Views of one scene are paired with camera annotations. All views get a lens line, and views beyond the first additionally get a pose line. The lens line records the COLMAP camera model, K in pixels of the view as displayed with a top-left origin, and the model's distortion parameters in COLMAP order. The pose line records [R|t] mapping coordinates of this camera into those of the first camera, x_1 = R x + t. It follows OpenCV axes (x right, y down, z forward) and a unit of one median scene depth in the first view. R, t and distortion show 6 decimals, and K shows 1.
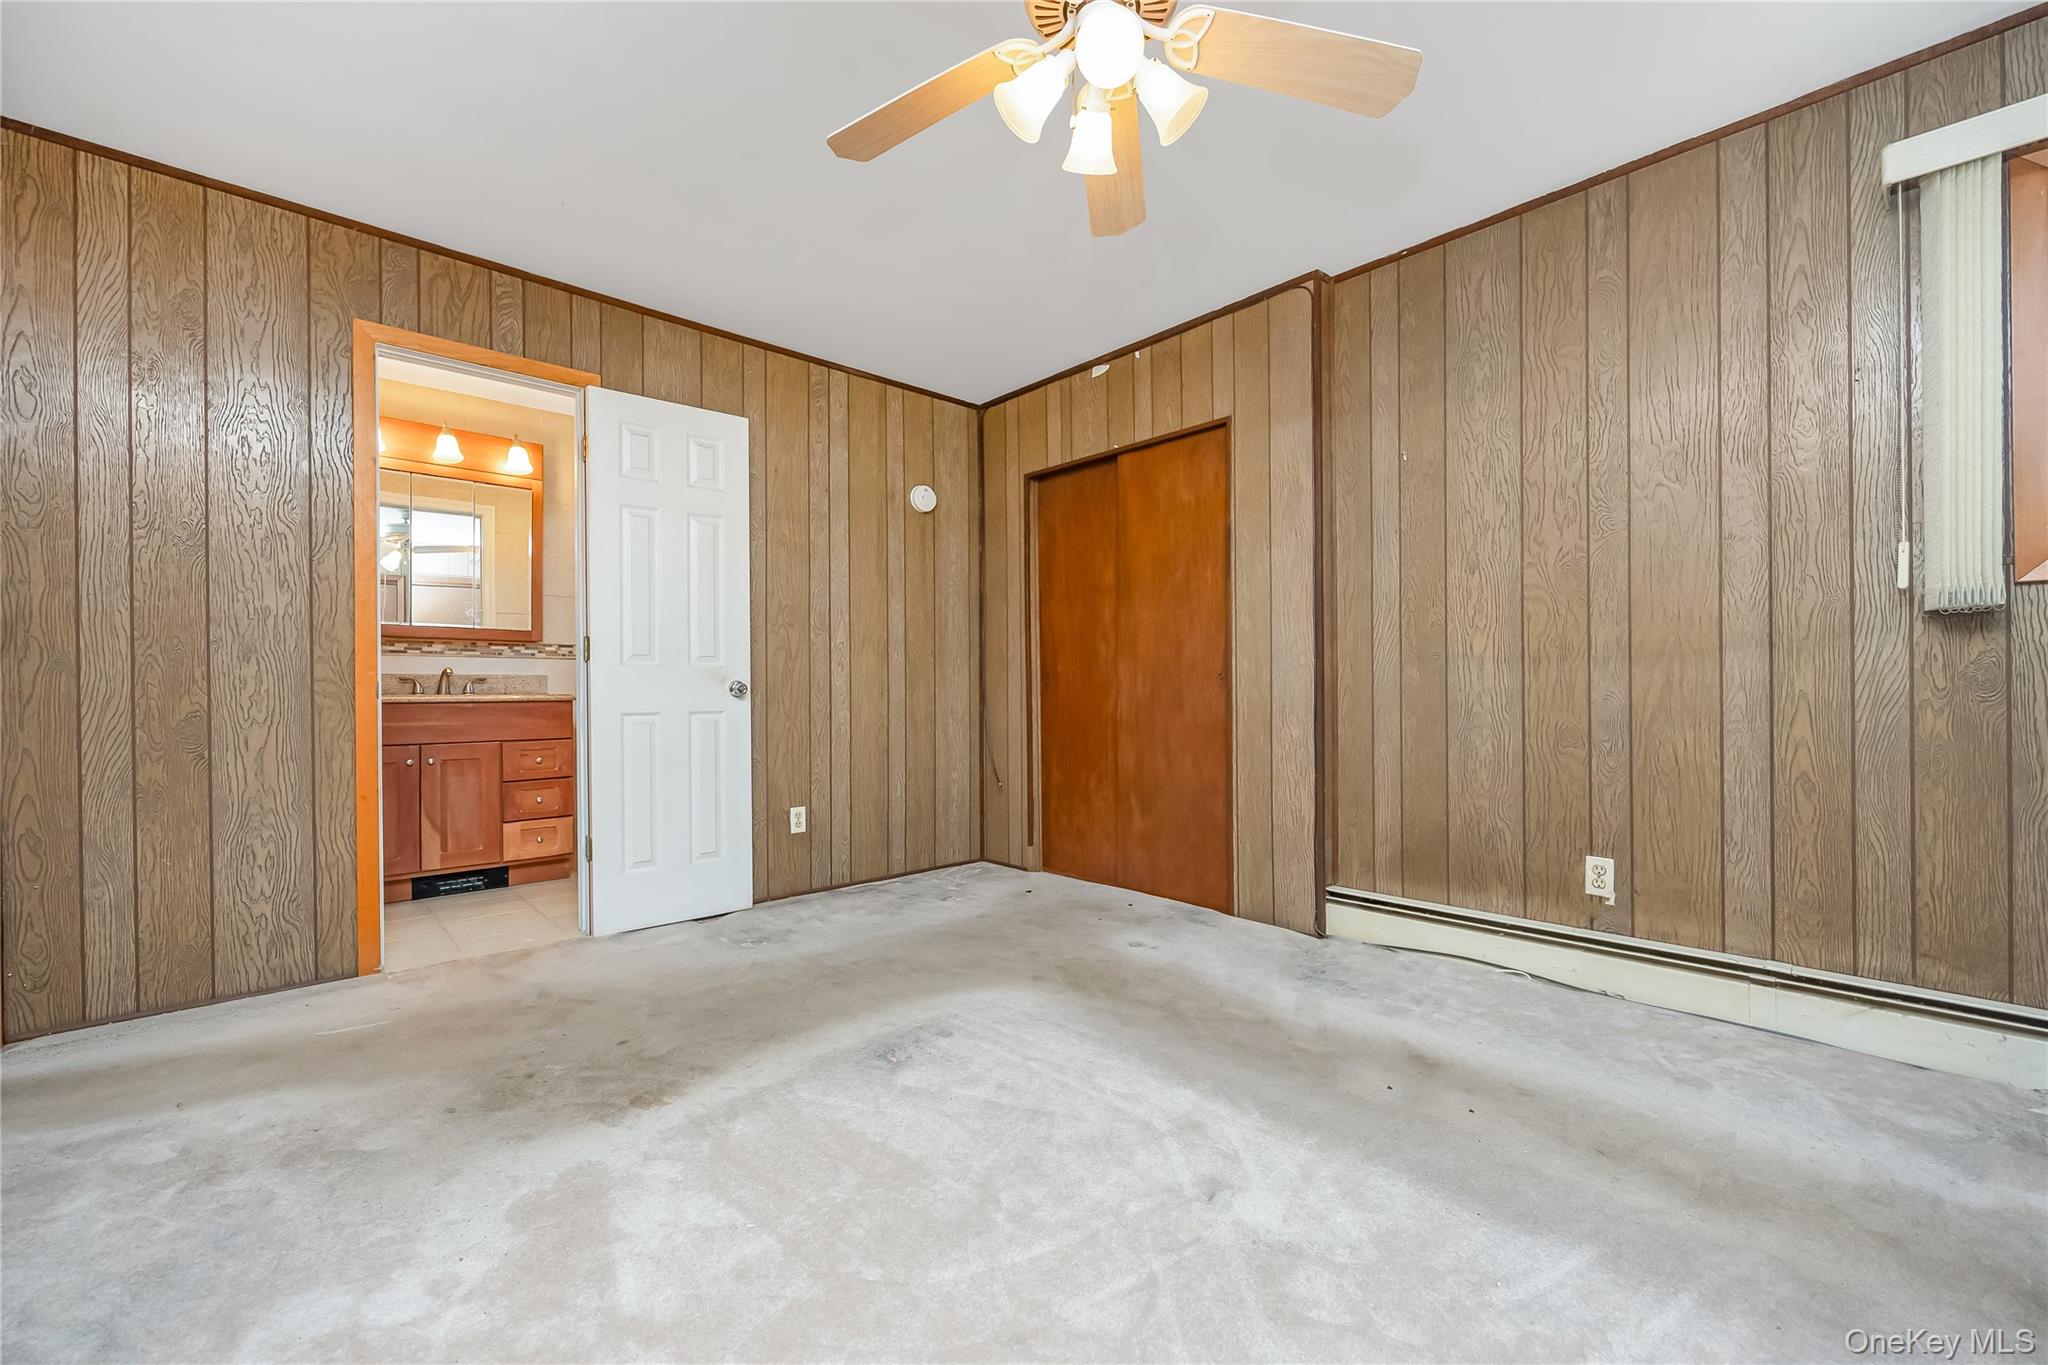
lens RADIAL K [[838.4, 0, 1012.1], [0, 838.4, 687.2], [0, 0, 1]] dist [0.012607, 0.000407]
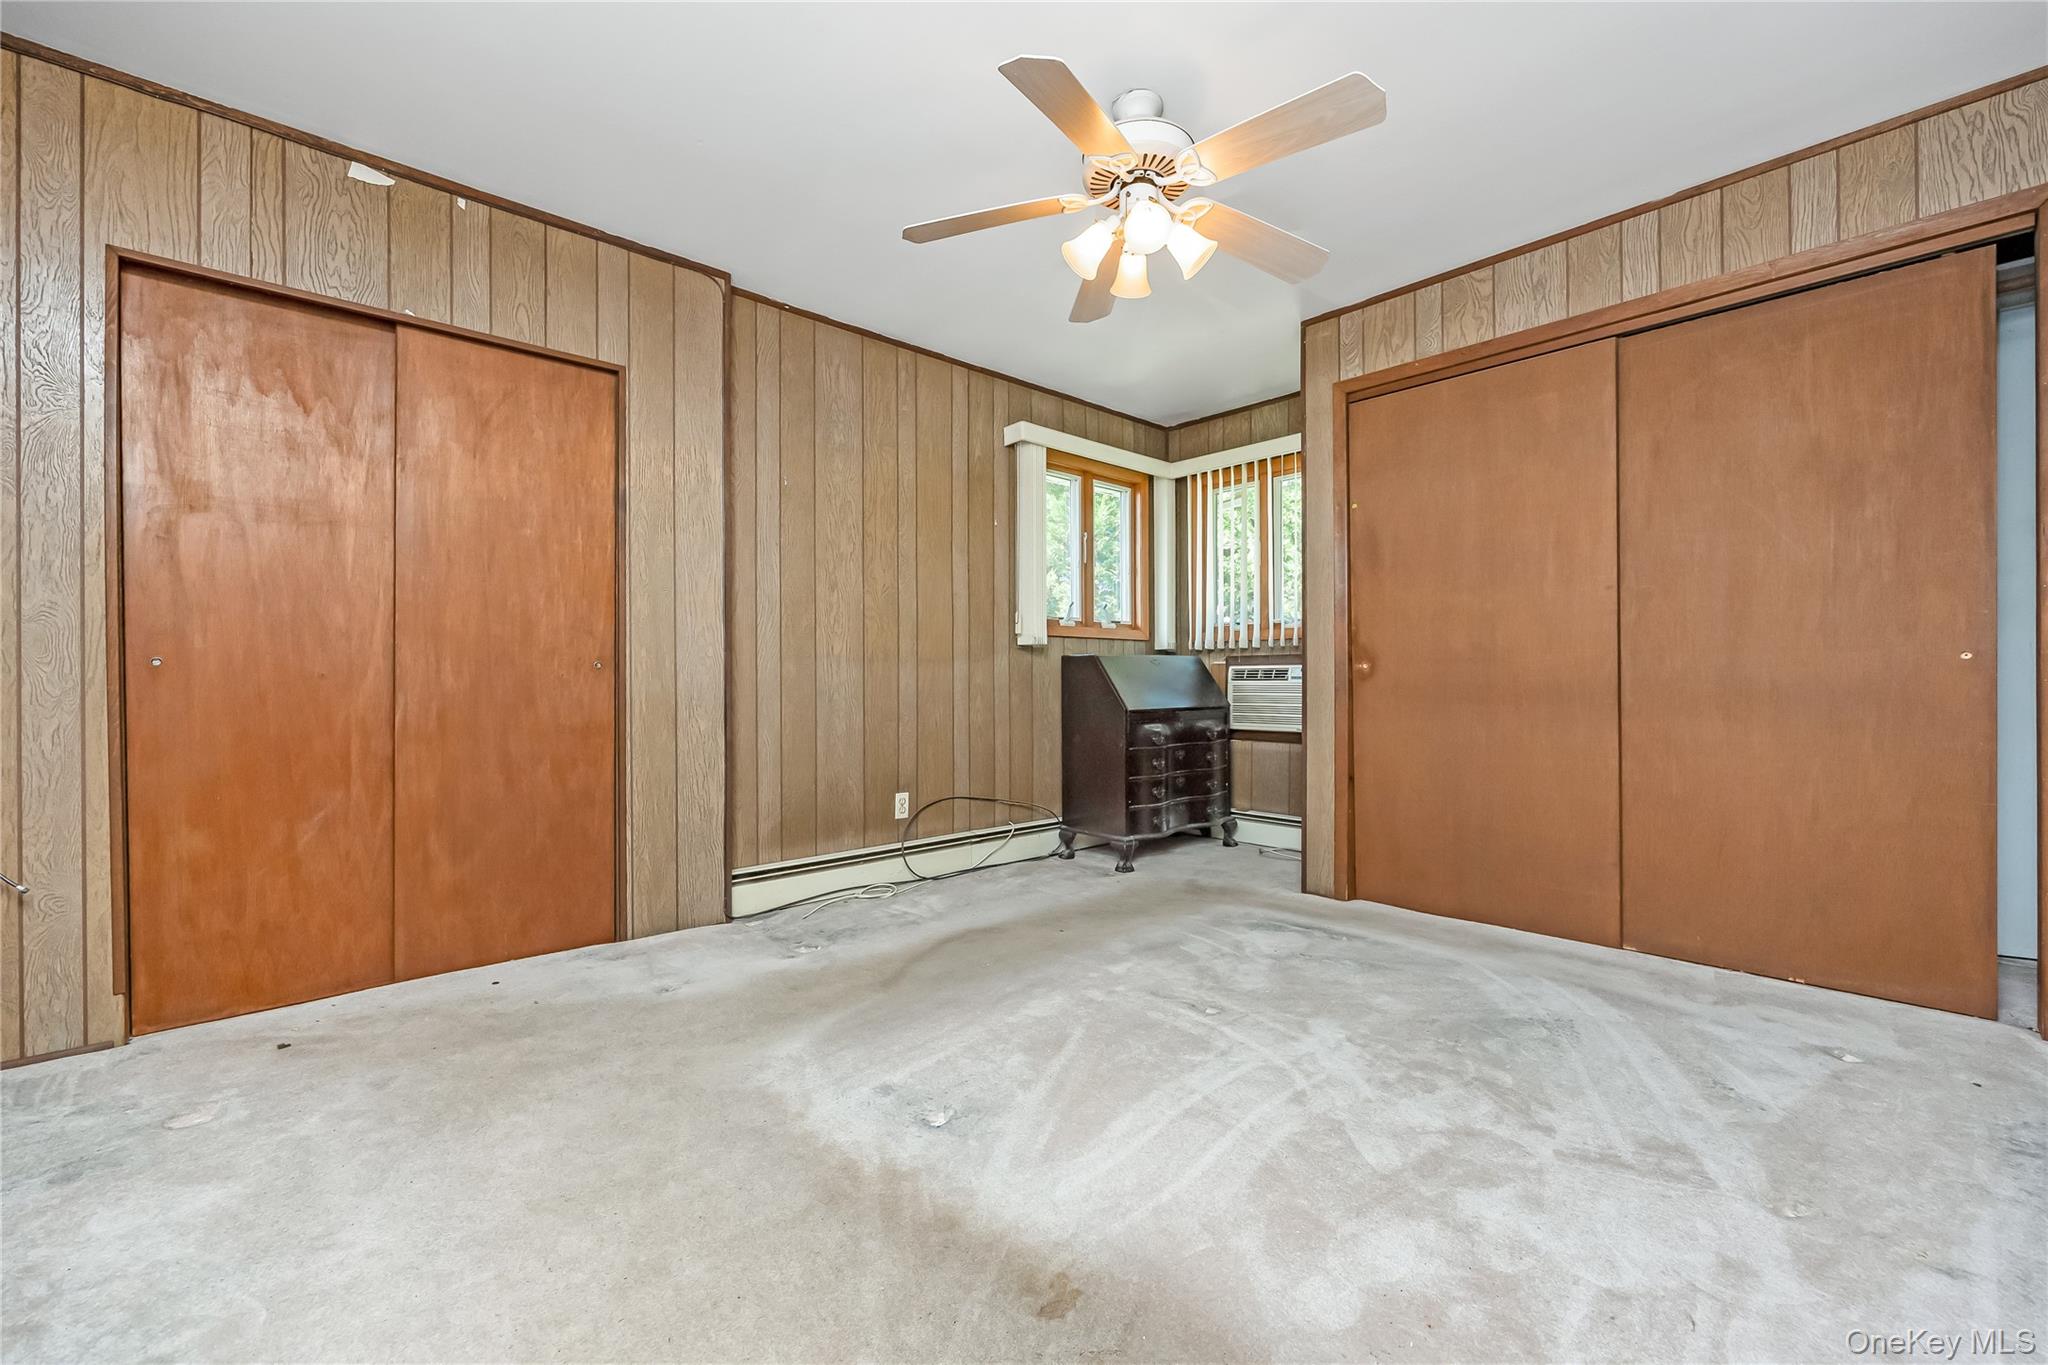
lens RADIAL K [[838.4, 0, 1020.9], [0, 838.4, 681.5], [0, 0, 1]] dist [0.012607, 0.000407]
pose [[0.019112, 0.007896, 0.999786, -0.660151], [0.000699, 0.999968, -0.007911, 0.011796], [-0.999817, 0.000850, 0.019106, 0.627604]]
